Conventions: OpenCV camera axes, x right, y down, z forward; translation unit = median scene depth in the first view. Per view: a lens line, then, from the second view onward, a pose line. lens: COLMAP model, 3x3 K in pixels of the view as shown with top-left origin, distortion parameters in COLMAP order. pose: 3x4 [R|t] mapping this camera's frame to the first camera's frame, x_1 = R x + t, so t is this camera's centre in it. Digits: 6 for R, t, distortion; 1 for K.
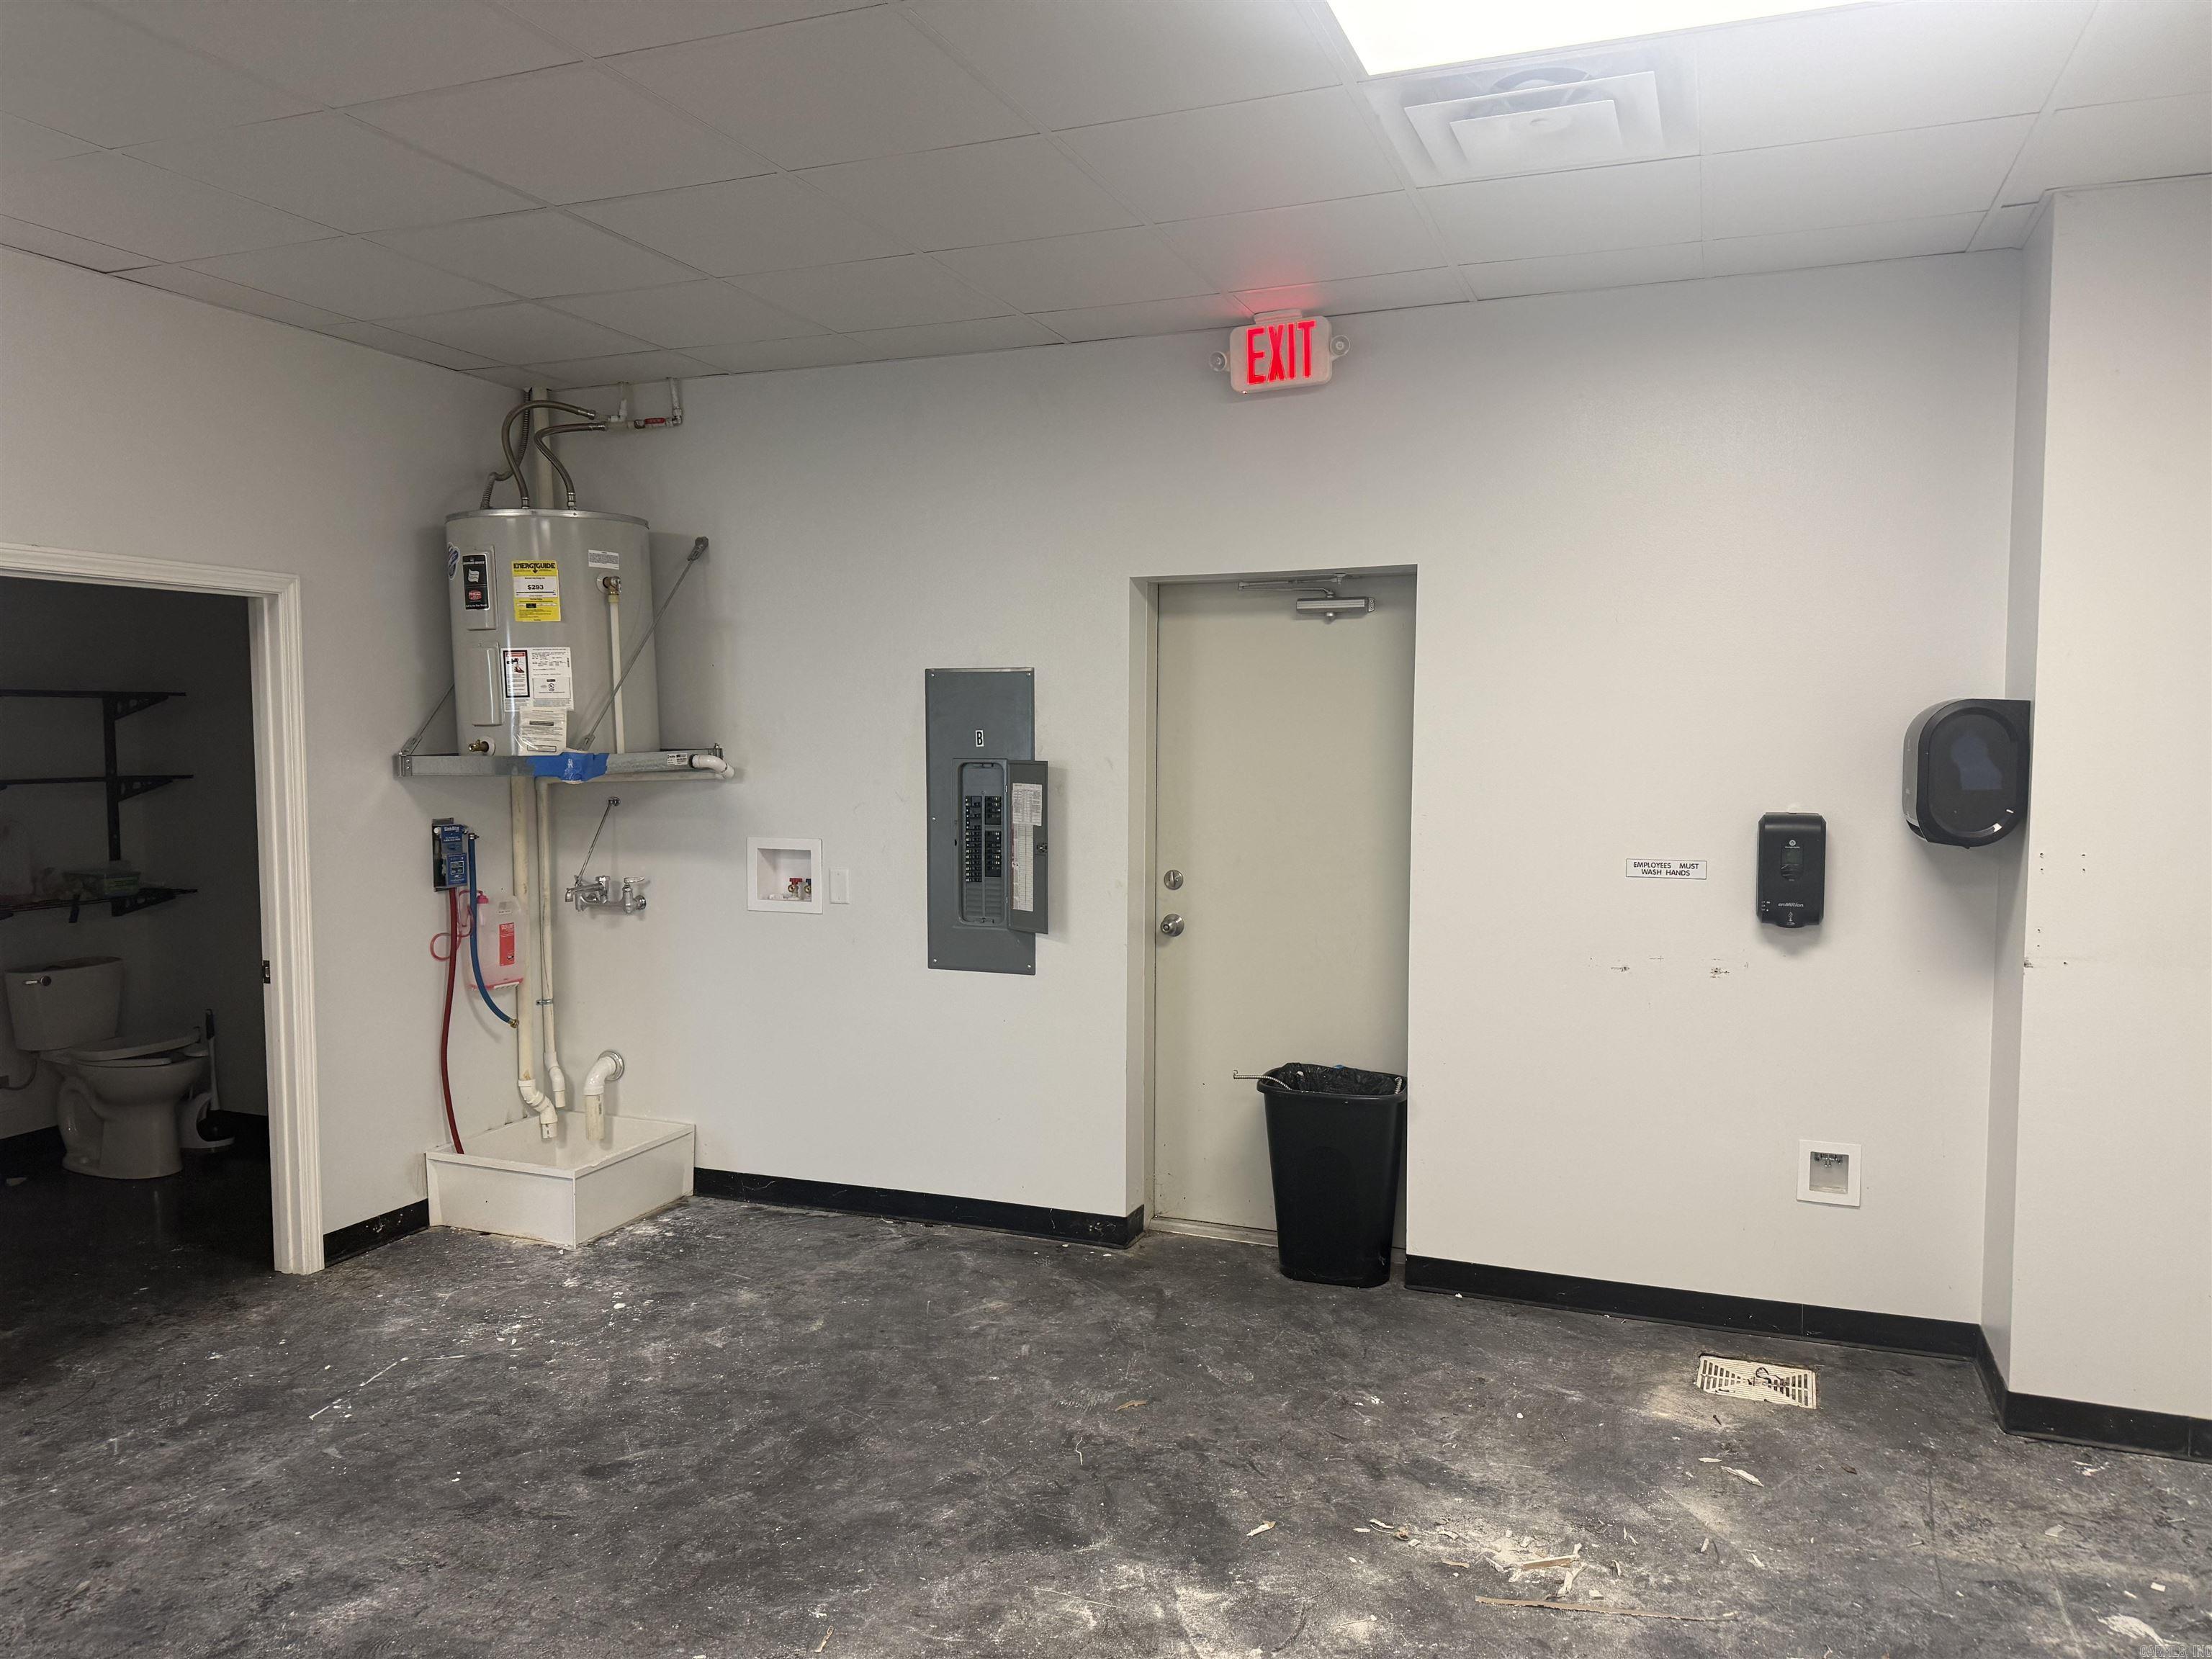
lens RADIAL K [[1546.6, 0, 1124.7], [0, 1546.6, 825.1], [0, 0, 1]] dist [0.097165, -0.110679]
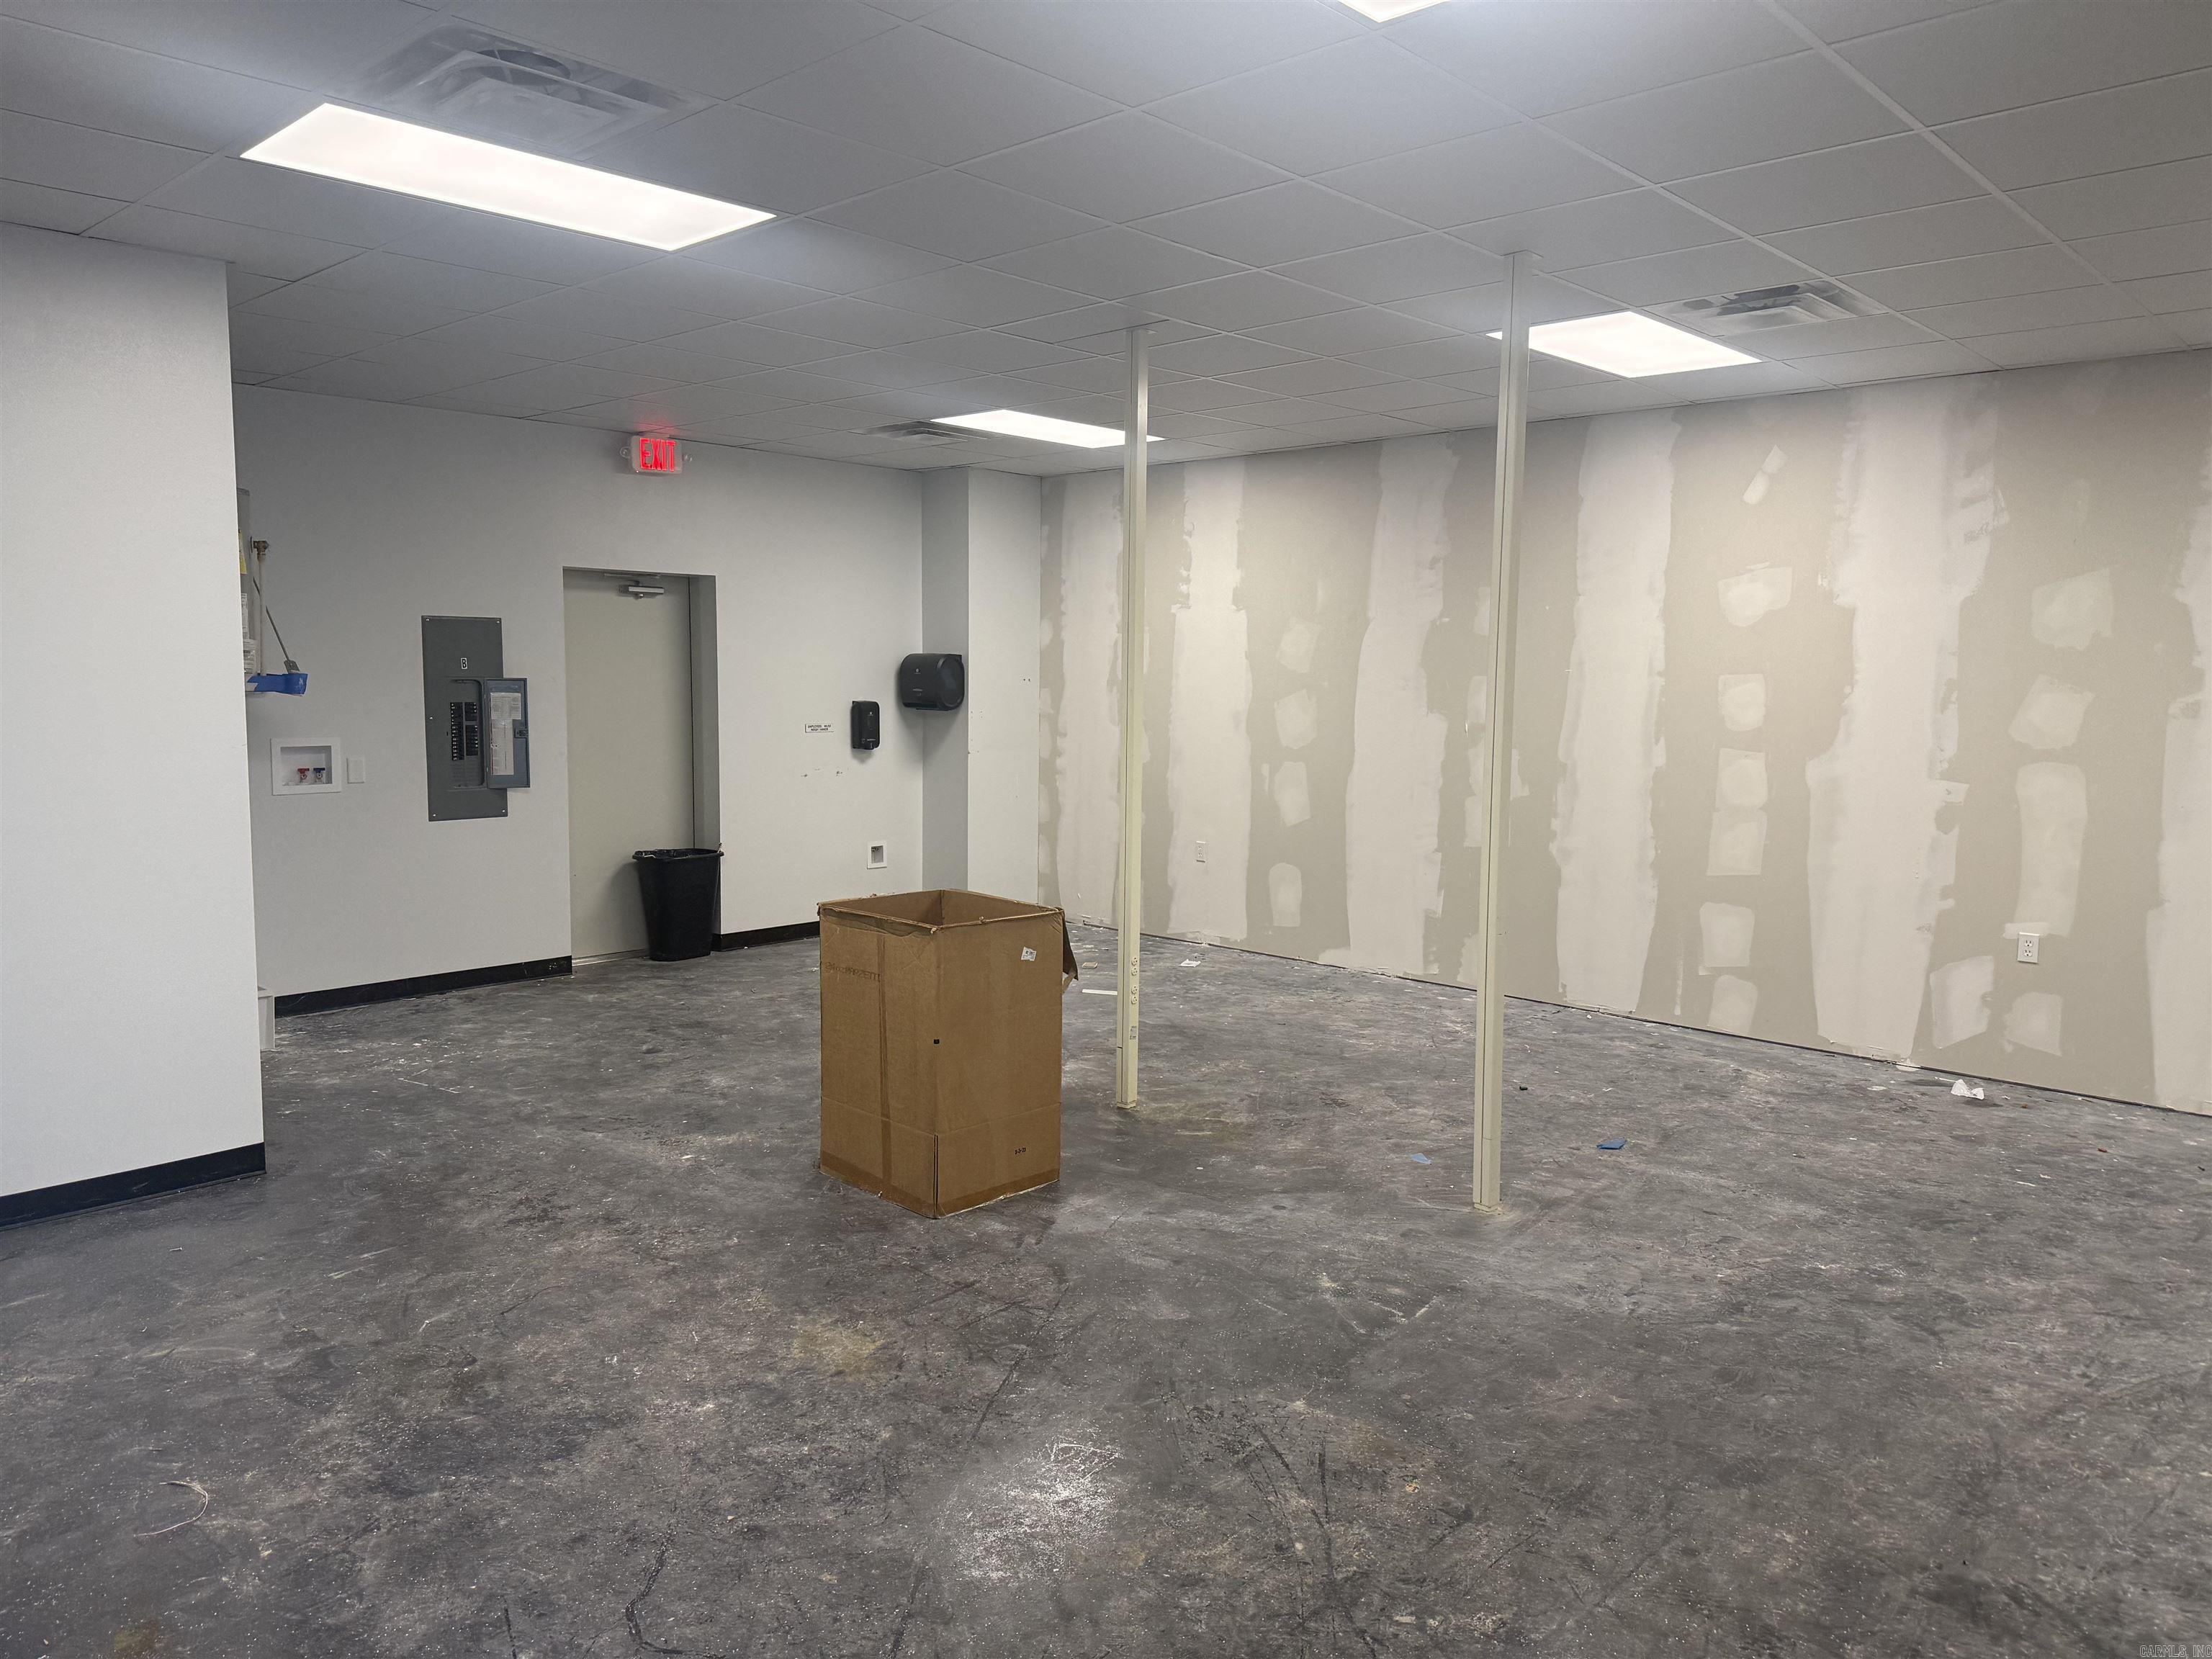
lens RADIAL K [[1558.7, 0, 1122.7], [0, 1558.7, 826.9], [0, 0, 1]] dist [0.018575, -0.019822]
pose [[0.362135, -0.093310, 0.927443, -1.299437], [0.053232, 0.995423, 0.079364, 0.015410], [-0.930604, 0.020630, 0.365445, -0.154970]]
